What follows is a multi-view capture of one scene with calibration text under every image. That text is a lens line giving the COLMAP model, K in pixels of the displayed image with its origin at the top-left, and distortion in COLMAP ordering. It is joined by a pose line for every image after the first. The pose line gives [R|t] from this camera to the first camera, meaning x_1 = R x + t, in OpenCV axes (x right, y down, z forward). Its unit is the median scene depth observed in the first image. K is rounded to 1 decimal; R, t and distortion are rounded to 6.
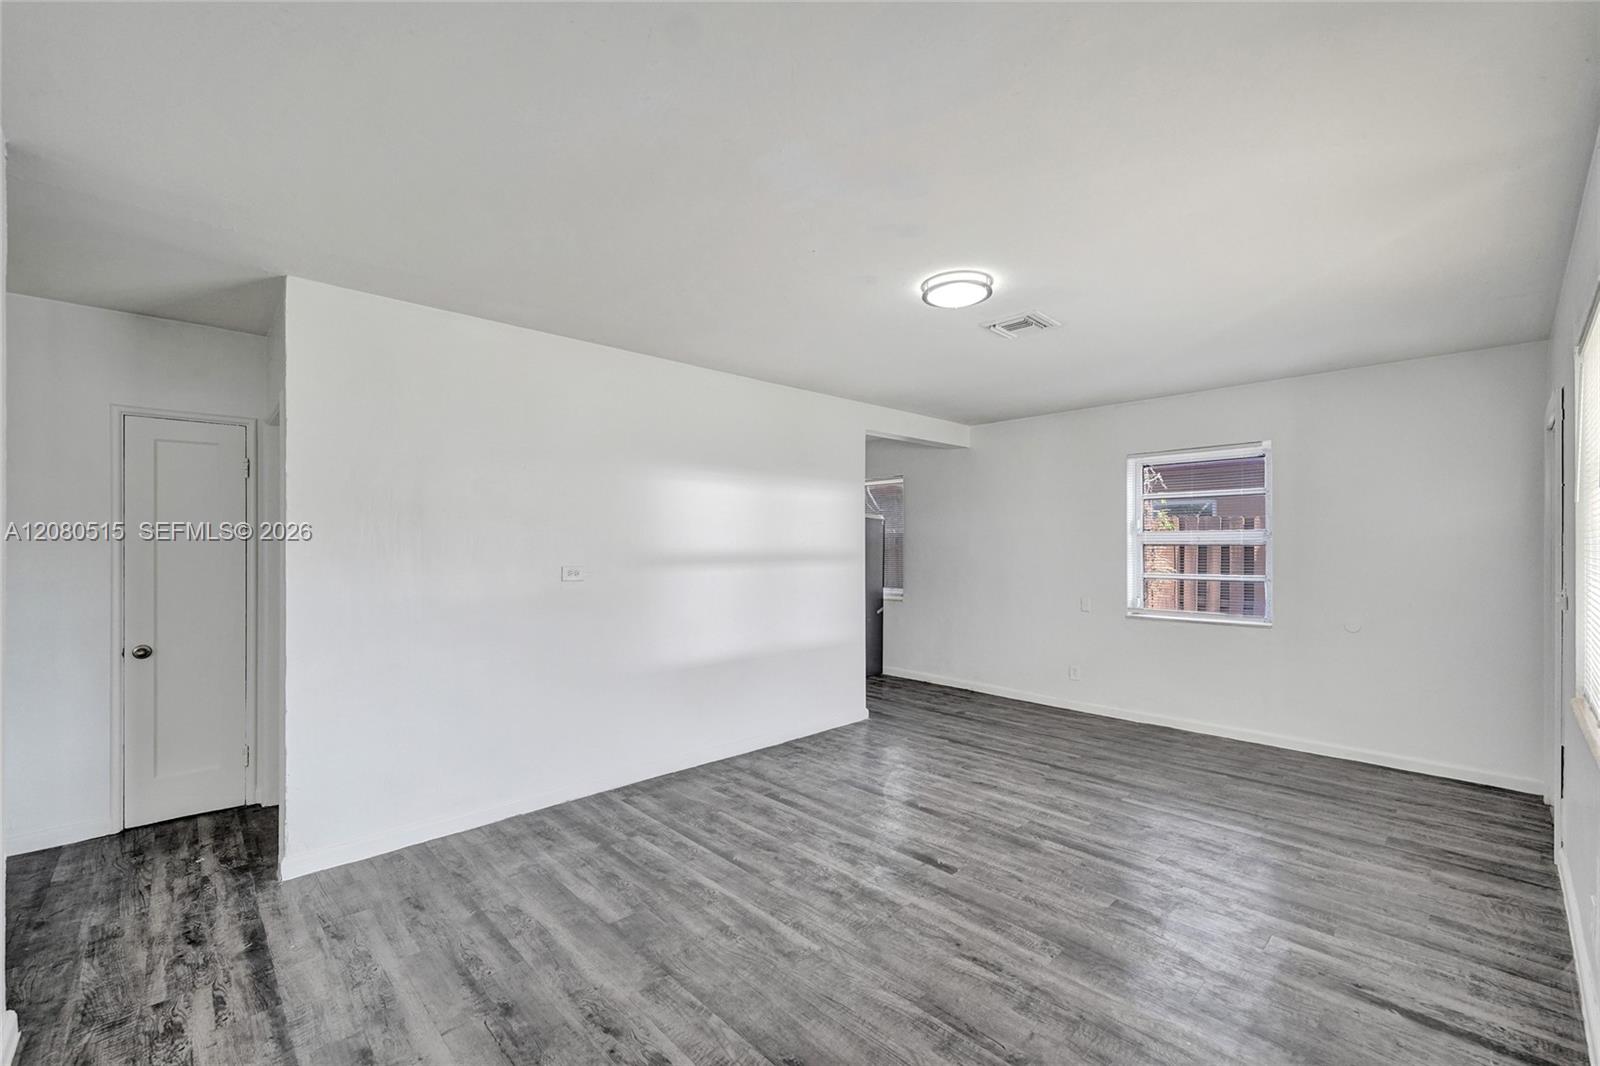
lens RADIAL K [[662.3, 0, 798.1], [0, 662.3, 539.7], [0, 0, 1]] dist [0.000618, 0.000122]
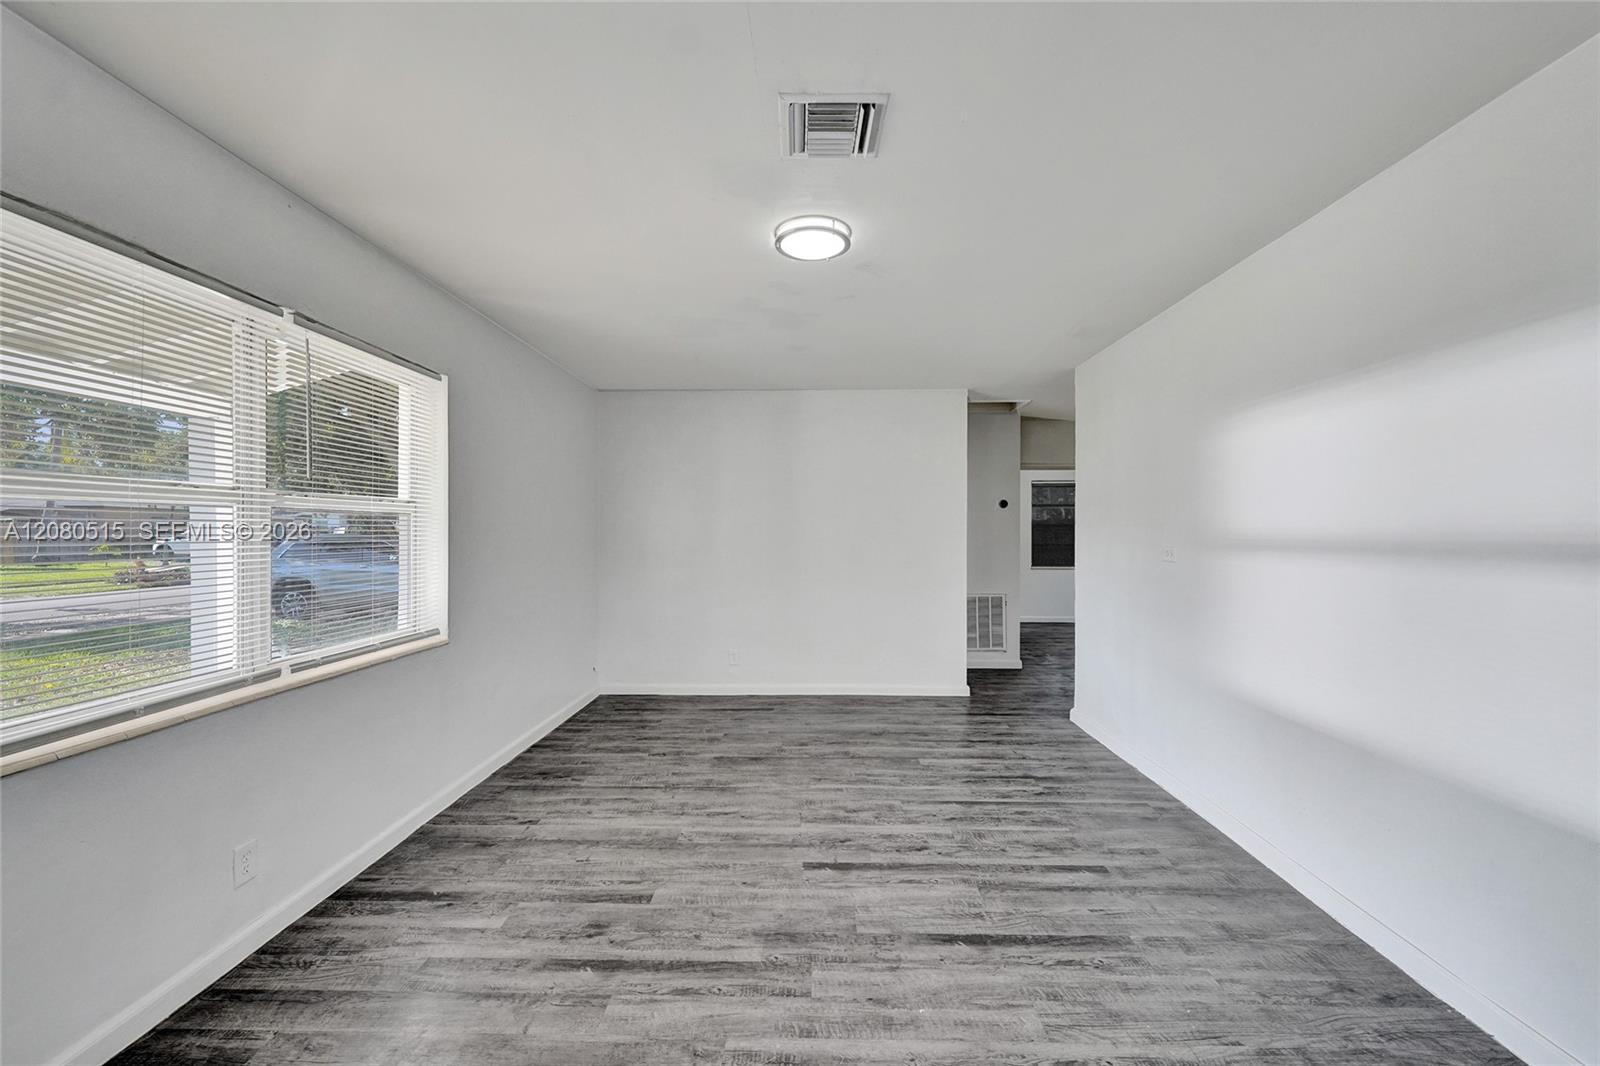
lens RADIAL K [[646.7, 0, 798.7], [0, 646.7, 534.8], [0, 0, 1]] dist [0.001864, -0.000053]
pose [[-0.708680, 0.004186, -0.705517, 0.709818], [0.005128, 0.999987, 0.000782, 0.019708], [0.705511, -0.003064, -0.708692, 1.311345]]
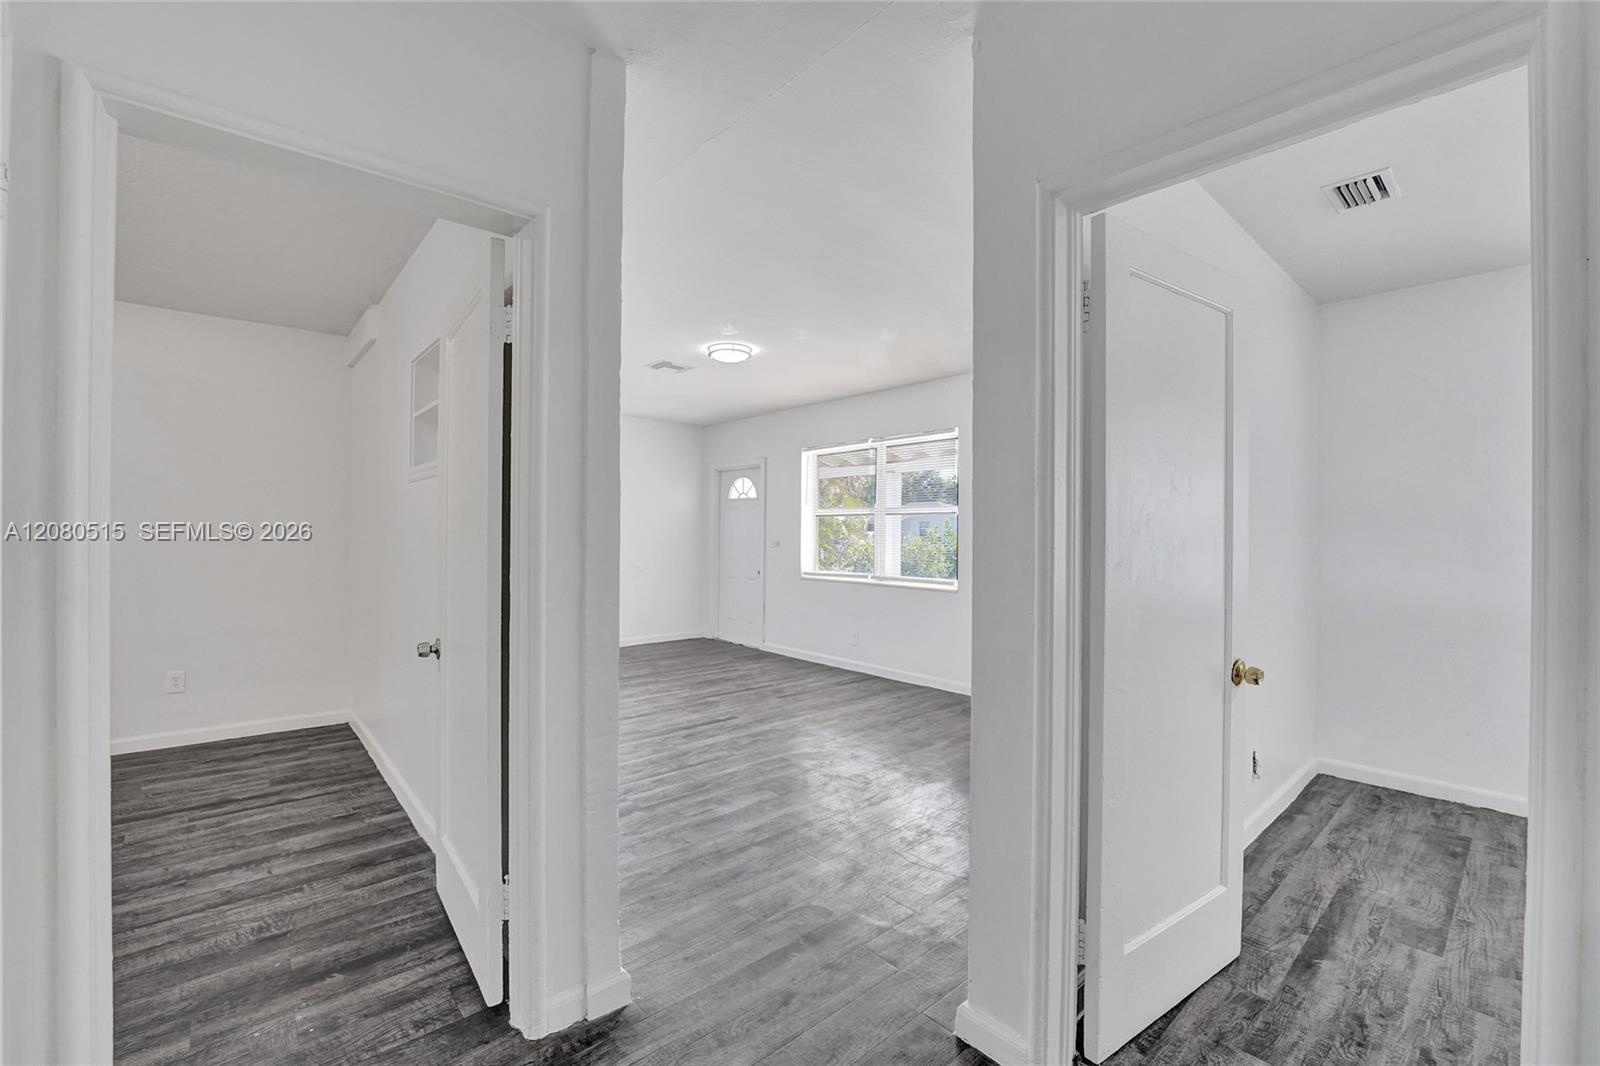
lens RADIAL K [[671.7, 0, 800.4], [0, 671.7, 537.0], [0, 0, 1]] dist [-0.019453, 0.000139]
pose [[0.035620, -0.007016, 0.999341, -1.100541], [-0.014598, 0.999865, 0.007540, 0.037510], [-0.999259, -0.014857, 0.035512, 0.628824]]
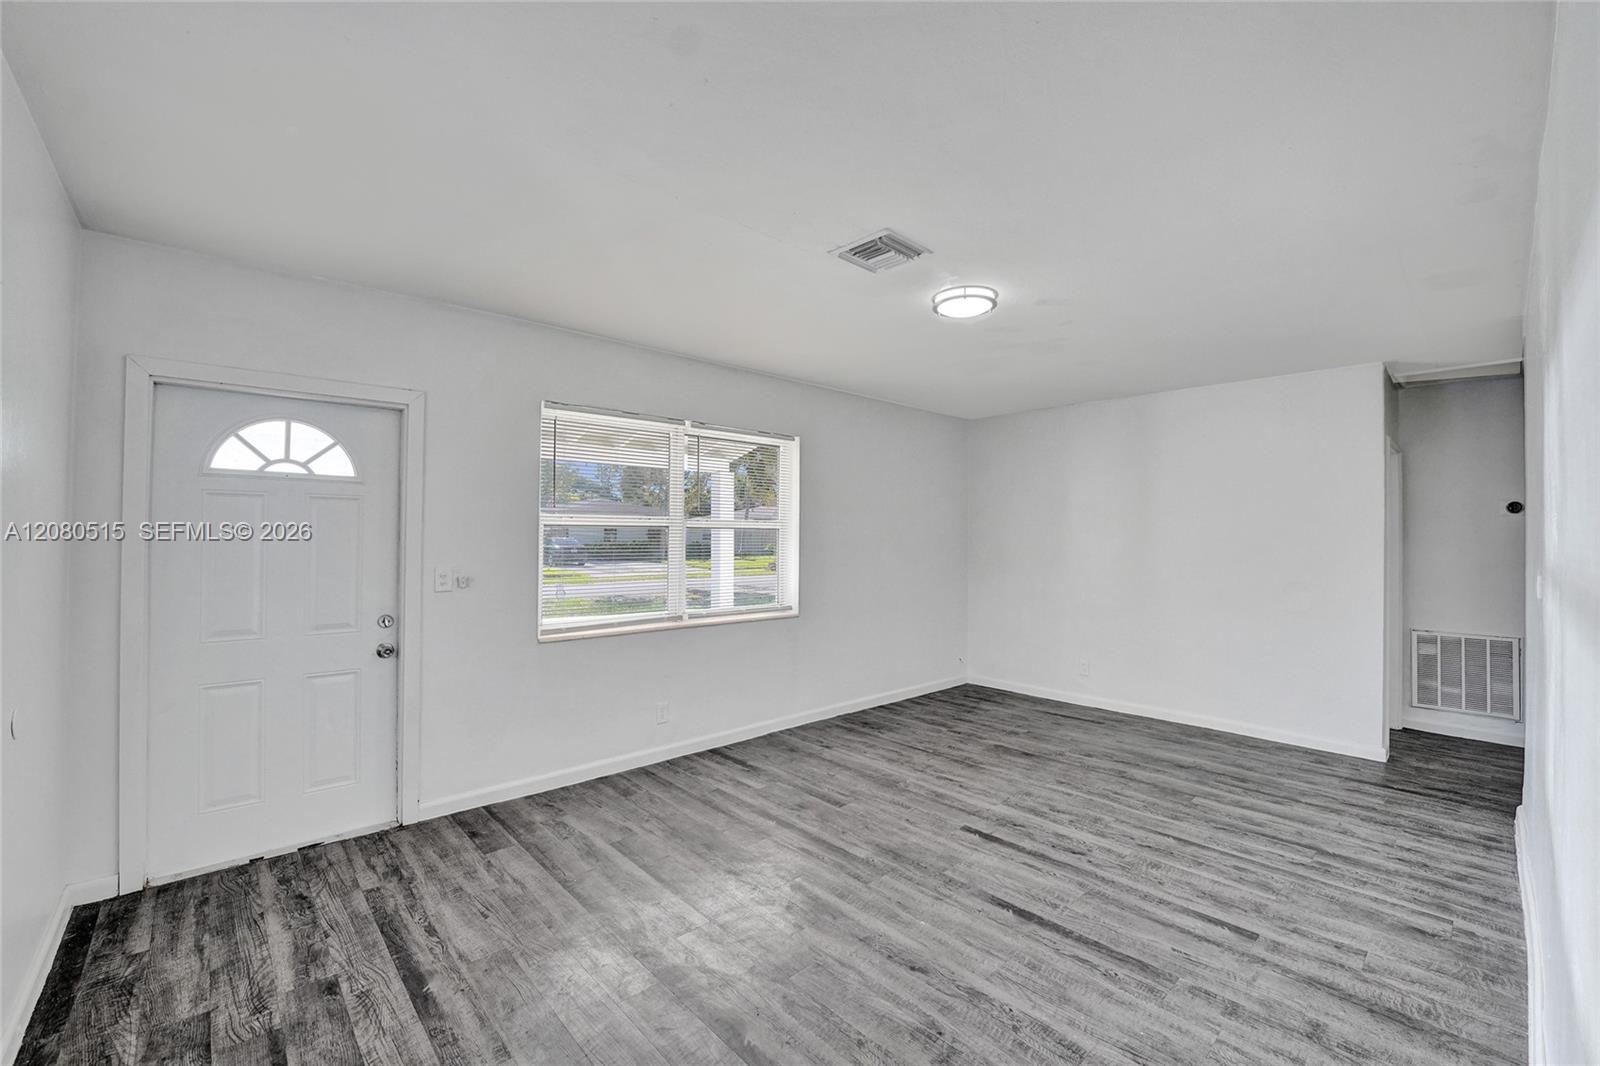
lens RADIAL K [[654.5, 0, 799.6], [0, 654.5, 529.4], [0, 0, 1]] dist [-0.030826, 0.004286]
pose [[-0.999811, -0.007653, 0.017873, 0.395410], [-0.007931, 0.999848, -0.015558, 0.009131], [-0.017751, -0.015697, -0.999719, 1.682456]]
